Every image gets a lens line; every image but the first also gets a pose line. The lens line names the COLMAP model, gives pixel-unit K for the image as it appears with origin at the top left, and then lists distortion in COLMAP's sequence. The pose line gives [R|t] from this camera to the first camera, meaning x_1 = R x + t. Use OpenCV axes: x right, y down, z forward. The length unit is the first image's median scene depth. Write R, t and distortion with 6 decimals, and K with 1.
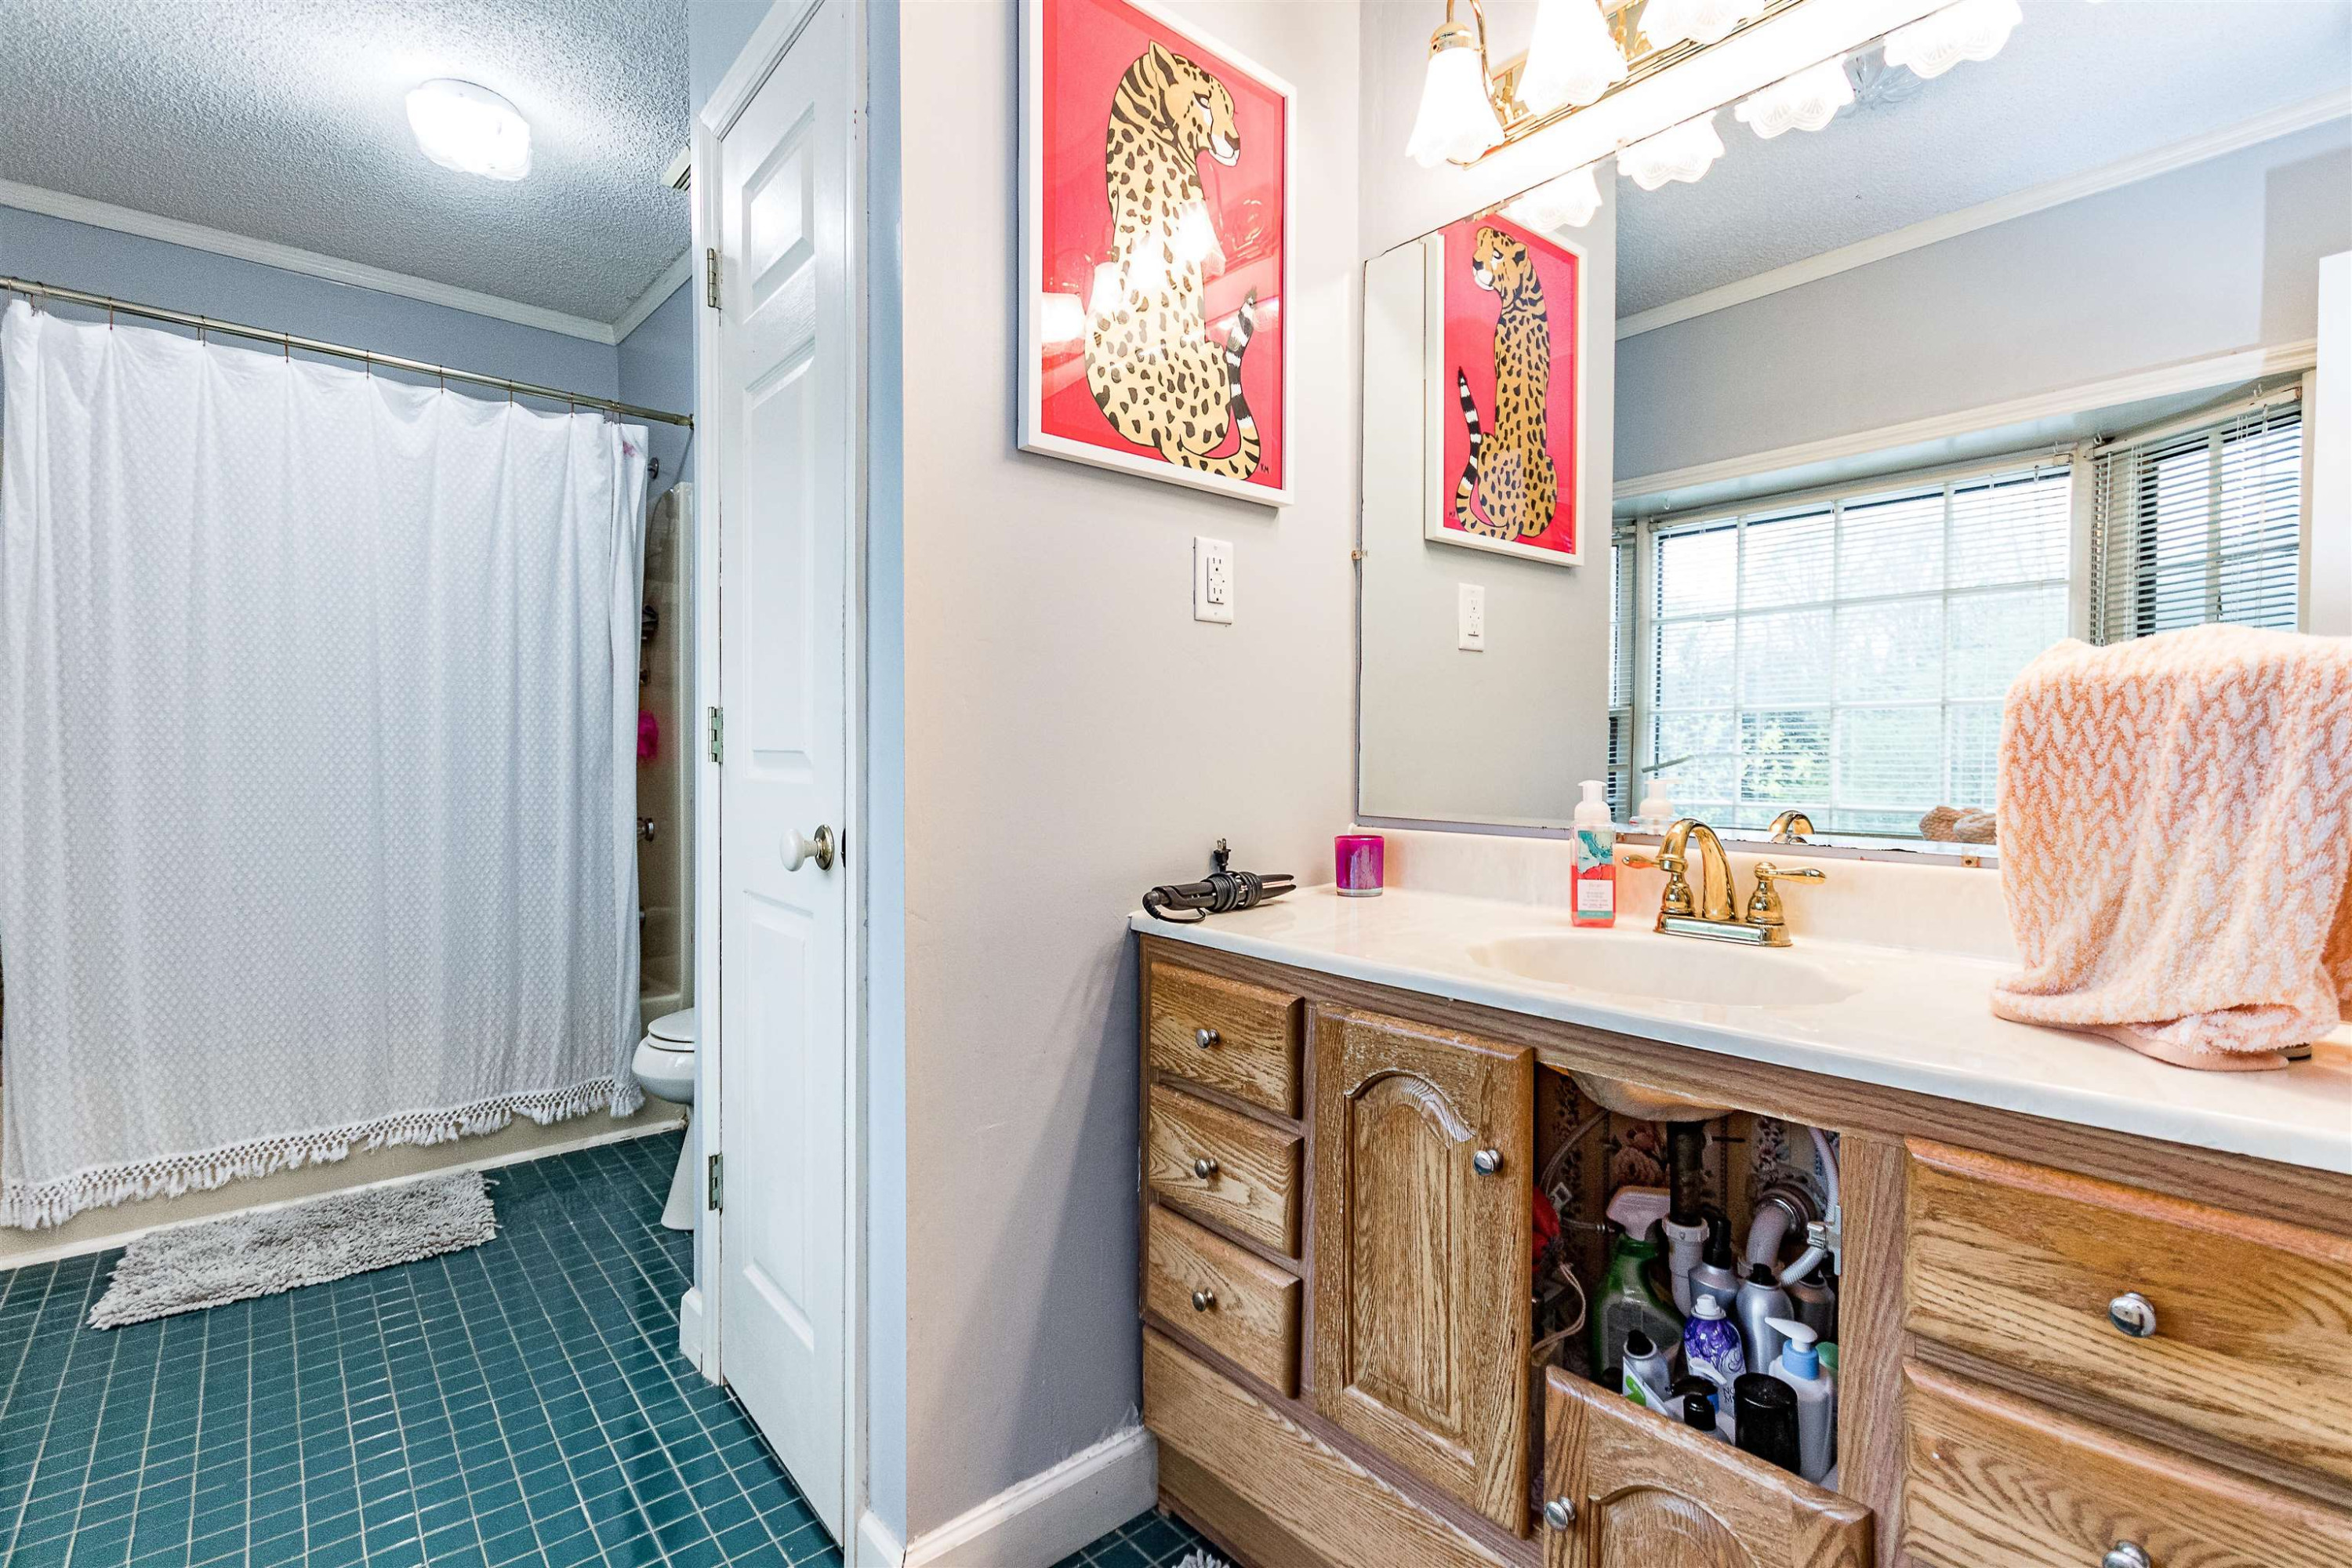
lens RADIAL K [[1085.2, 0, 1182.8], [0, 1085.2, 773.5], [0, 0, 1]] dist [0.008737, -0.005068]
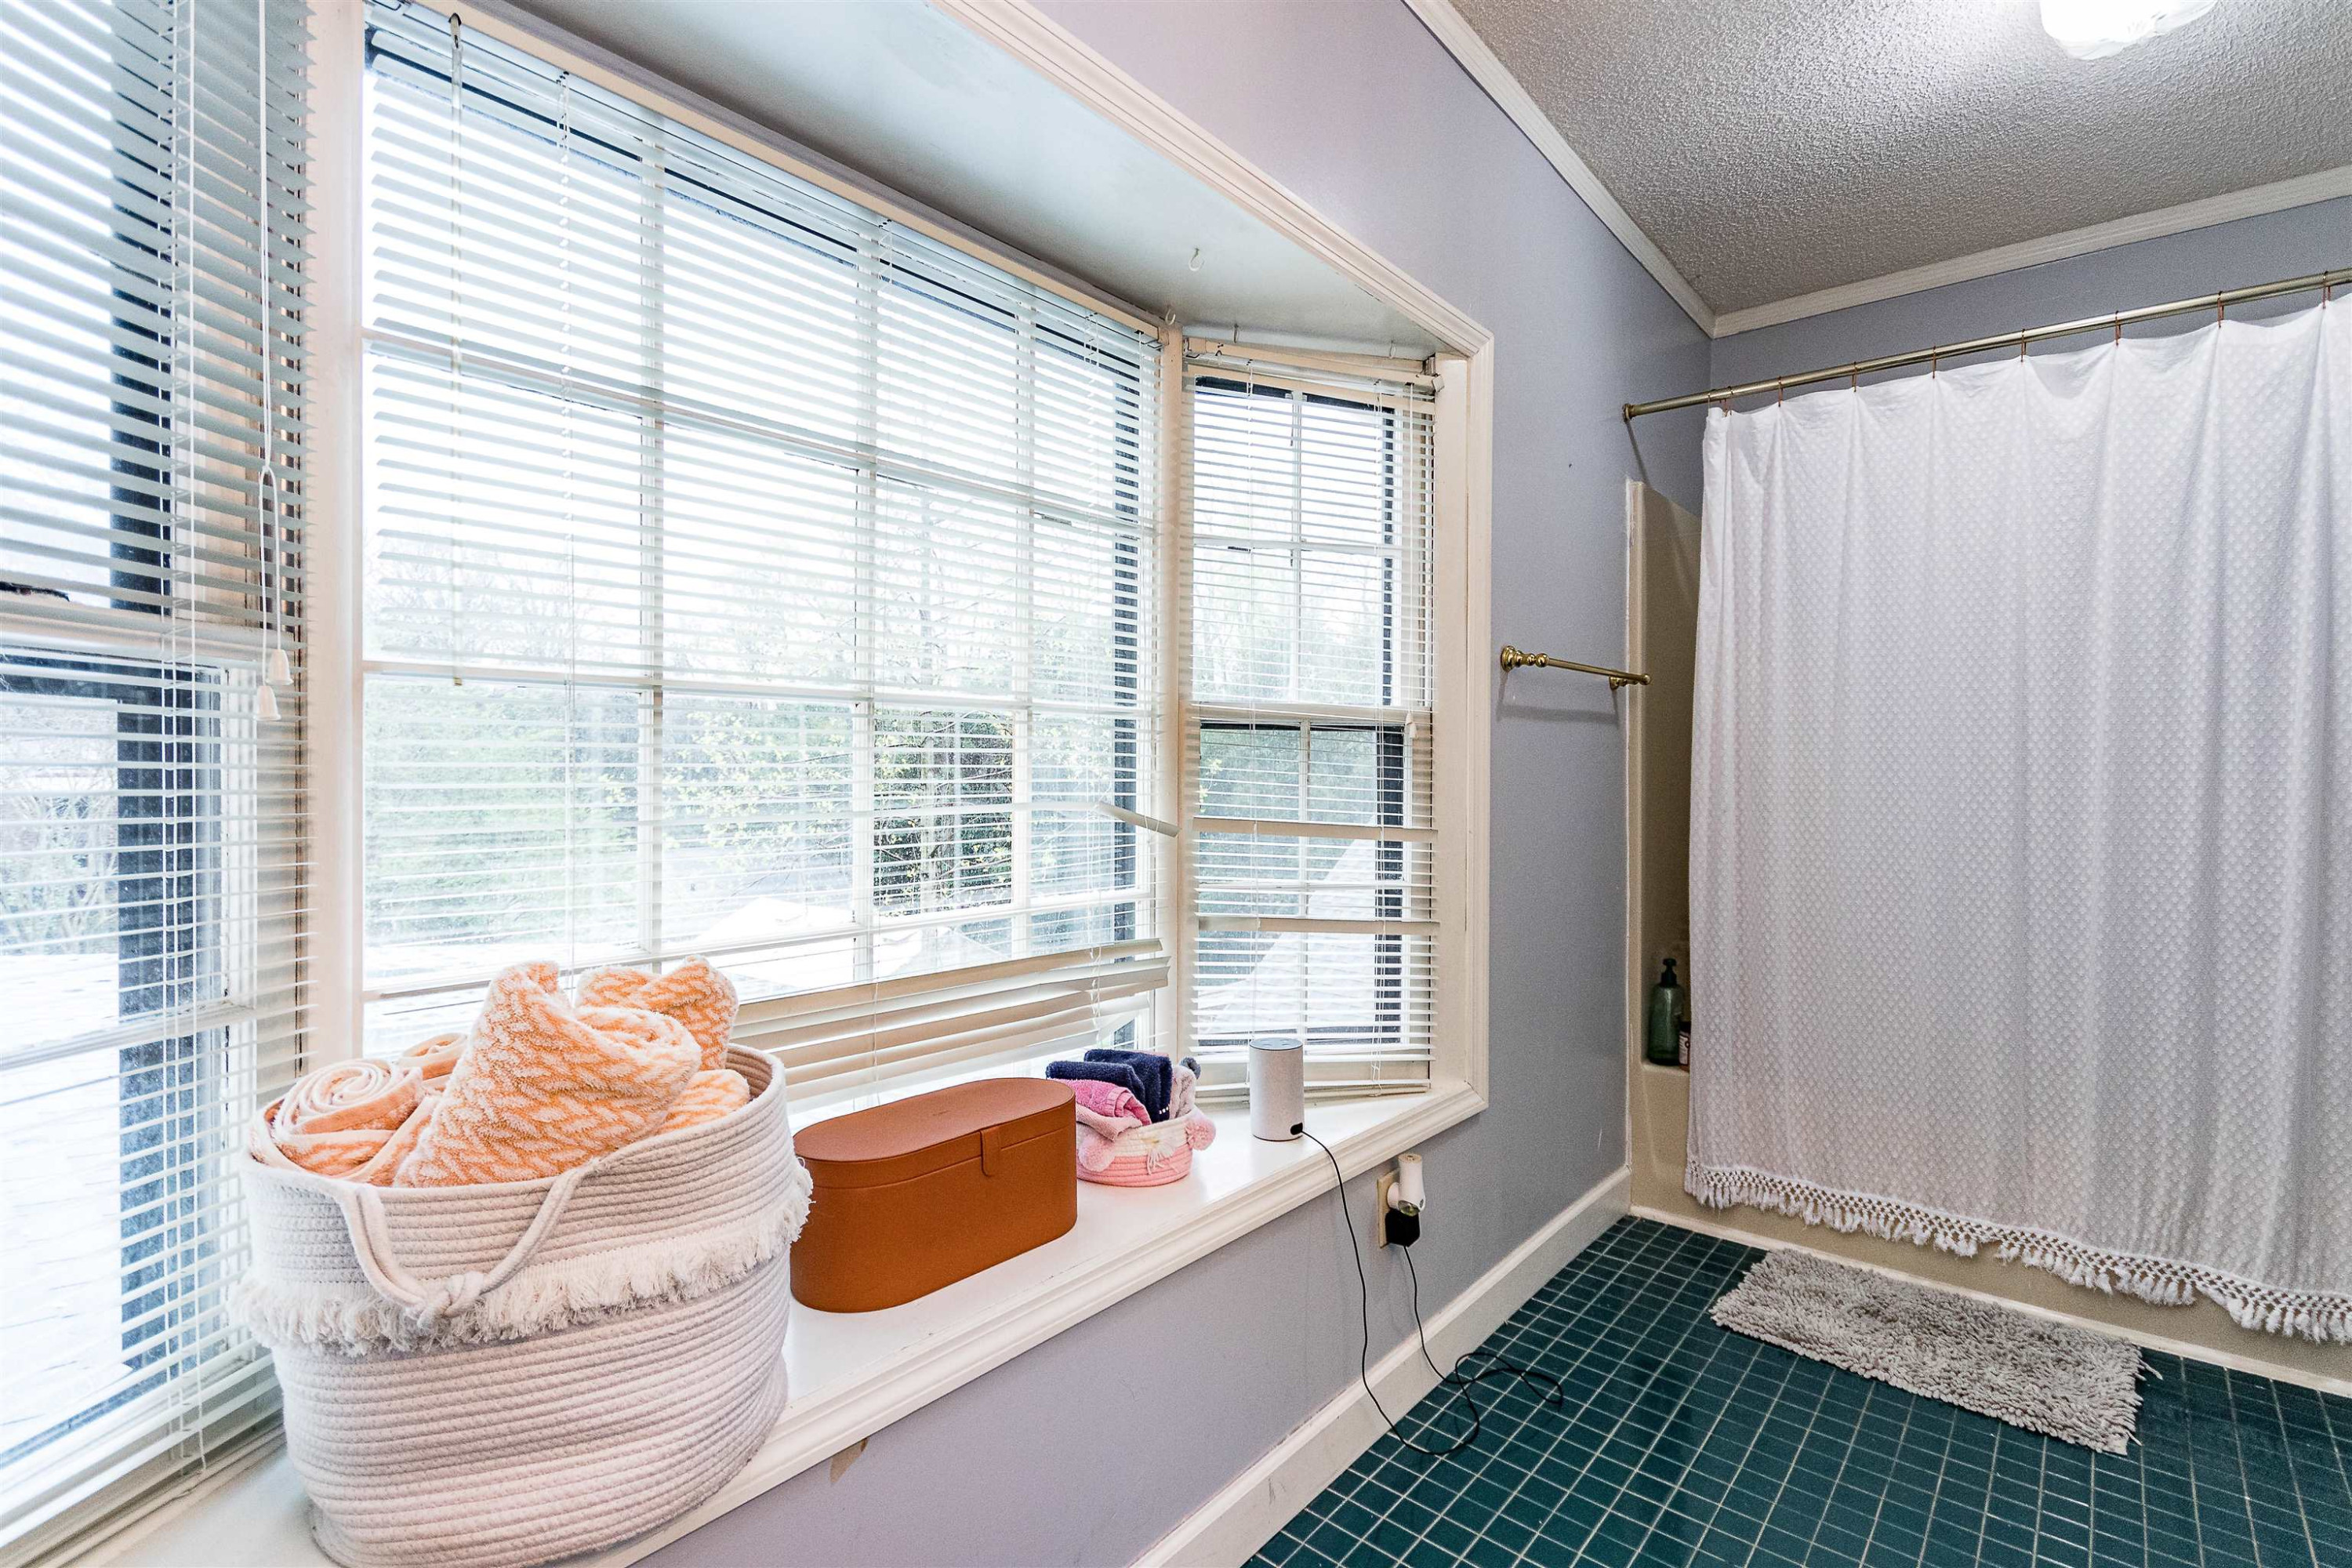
lens RADIAL K [[1085.2, 0, 1168.2], [0, 1085.2, 785.3], [0, 0, 1]] dist [0.008737, -0.005068]
pose [[0.157636, 0.009820, -0.987449, -0.002919], [-0.022427, 0.999728, 0.006361, -0.020331], [0.987243, 0.021143, 0.157813, 0.212232]]
